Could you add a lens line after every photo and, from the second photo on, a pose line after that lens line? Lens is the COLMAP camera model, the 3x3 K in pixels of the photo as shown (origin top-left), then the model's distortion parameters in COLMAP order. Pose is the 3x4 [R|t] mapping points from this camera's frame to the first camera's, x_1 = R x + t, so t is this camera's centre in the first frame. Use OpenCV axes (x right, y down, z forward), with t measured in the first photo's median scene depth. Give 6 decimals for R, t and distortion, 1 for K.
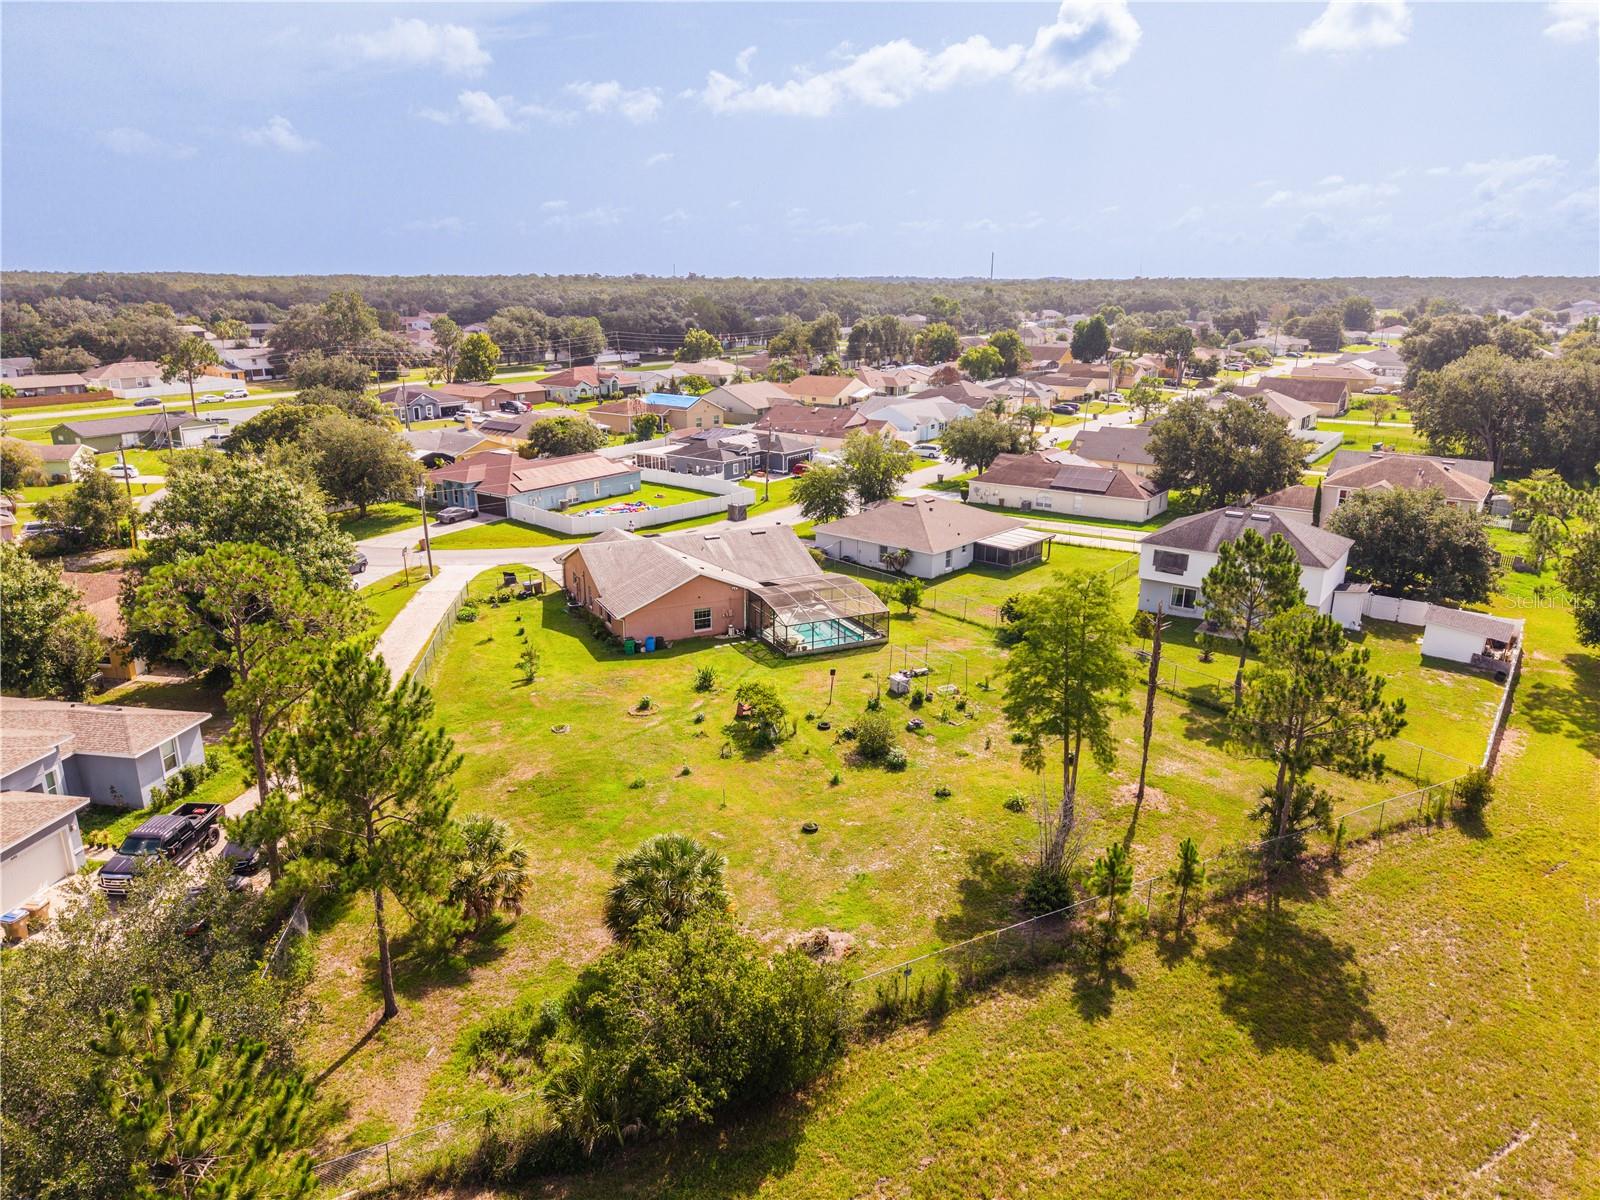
lens RADIAL K [[1060.9, 0, 800.0], [0, 1060.9, 600.0], [0, 0, 1]] dist [0.131950, -0.224255]
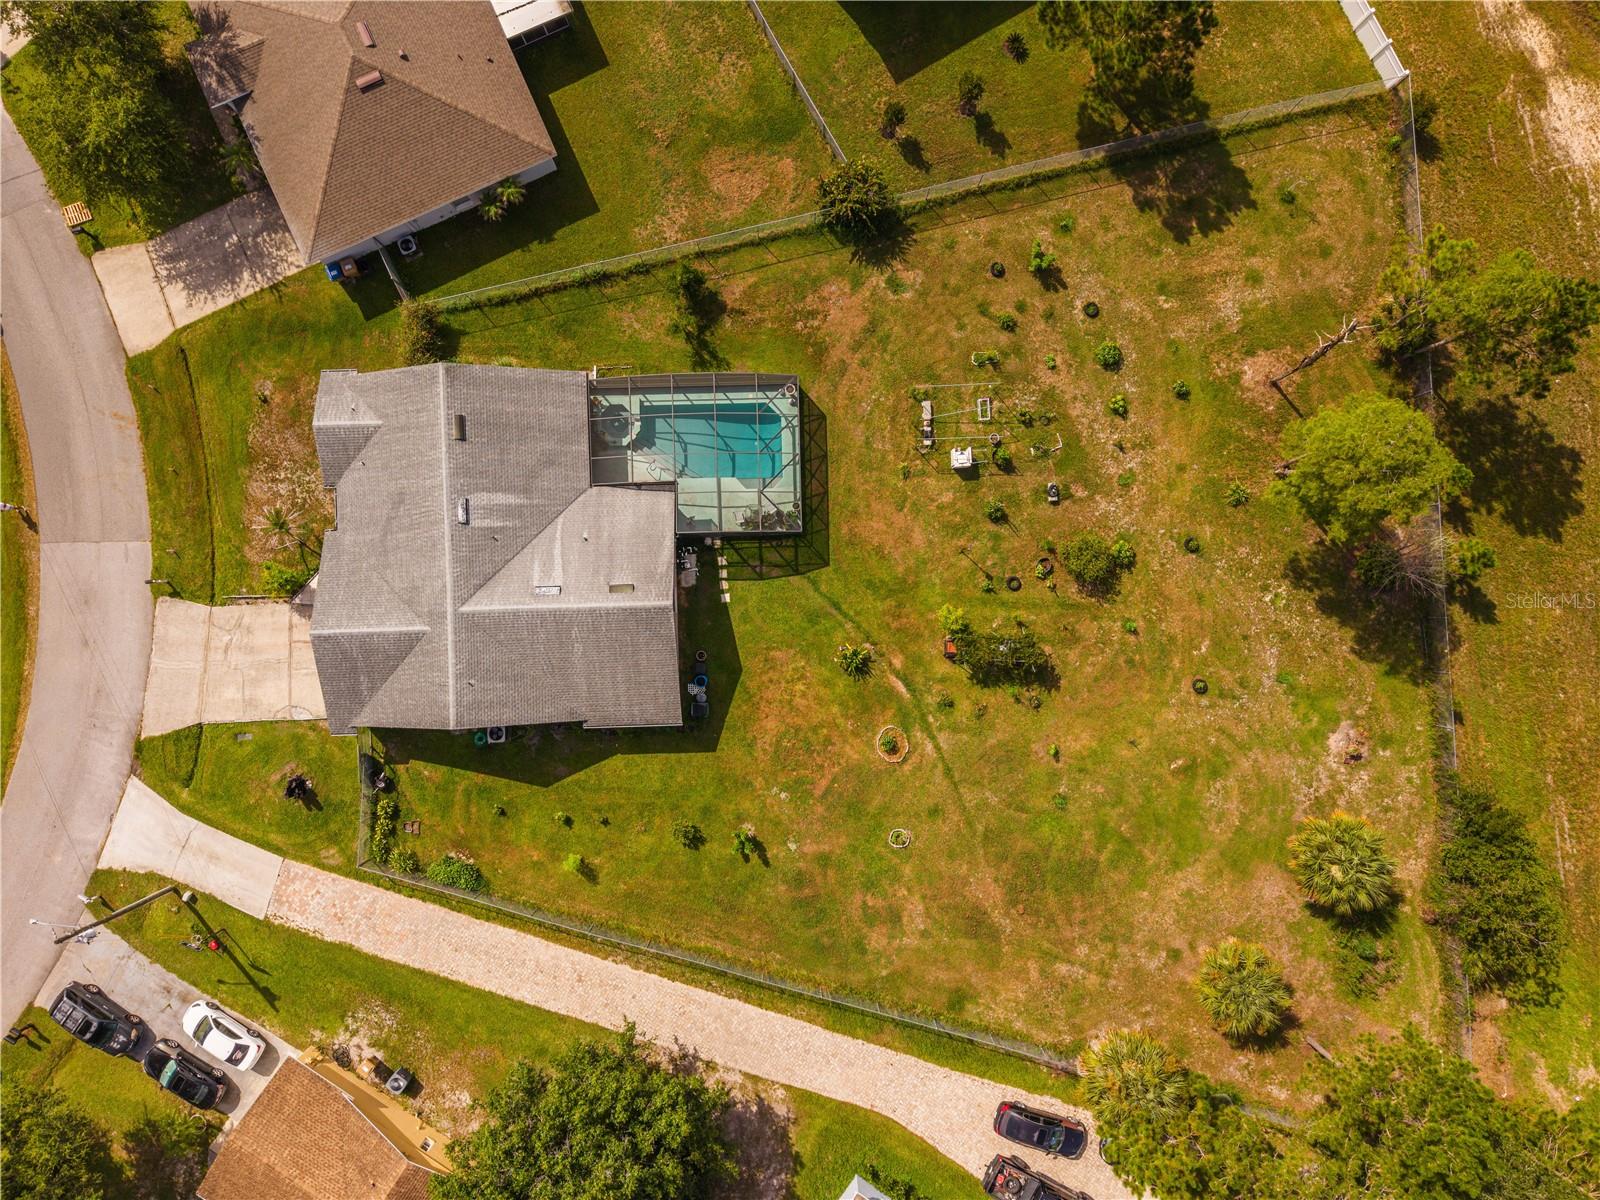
lens RADIAL K [[1069.4, 0, 800.0], [0, 1069.4, 600.0], [0, 0, 1]] dist [0.037821, -0.036752]
pose [[0.413401, -0.910509, -0.008544, -0.050233], [0.258635, 0.108421, 0.959871, -0.691724], [-0.873045, -0.399021, 0.280311, 0.743377]]
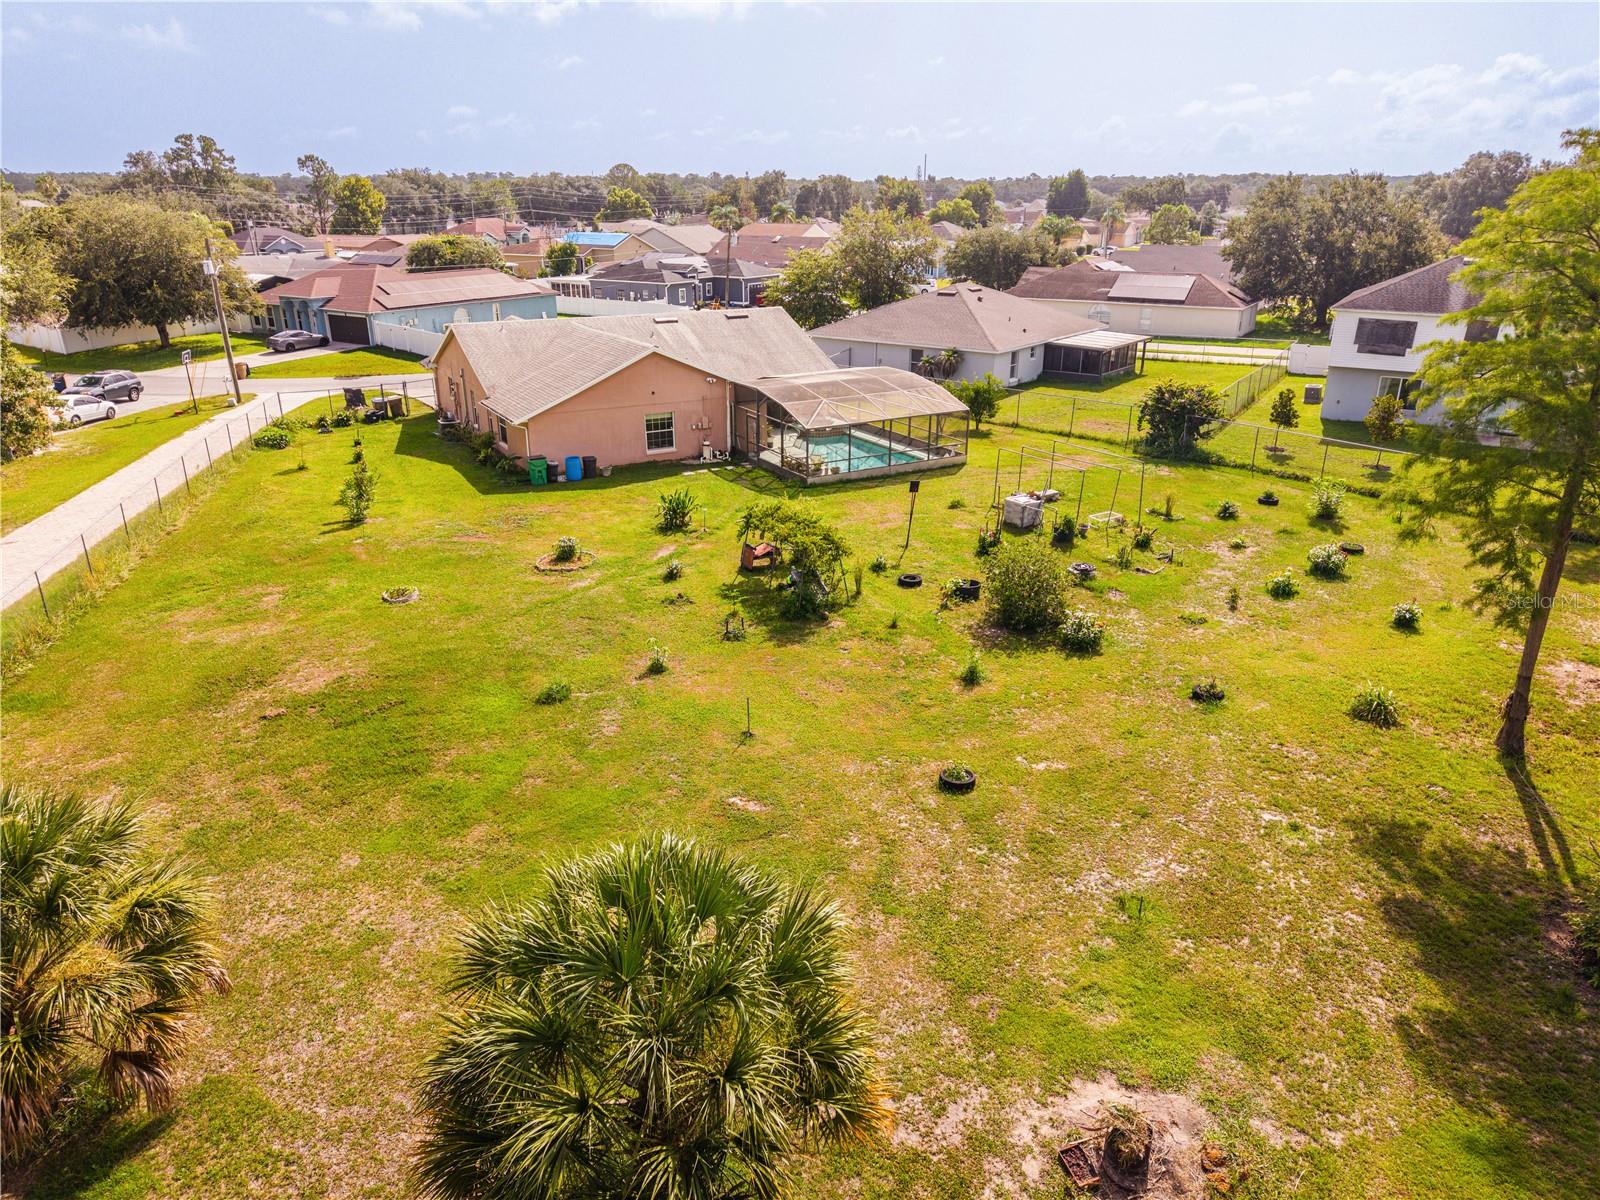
lens RADIAL K [[1069.4, 0, 800.0], [0, 1069.4, 600.0], [0, 0, 1]] dist [0.037821, -0.036752]
pose [[0.997810, -0.026049, 0.060794, -0.053779], [0.021612, 0.997132, 0.072531, 0.073806], [-0.062509, -0.071059, 0.995512, 0.394195]]
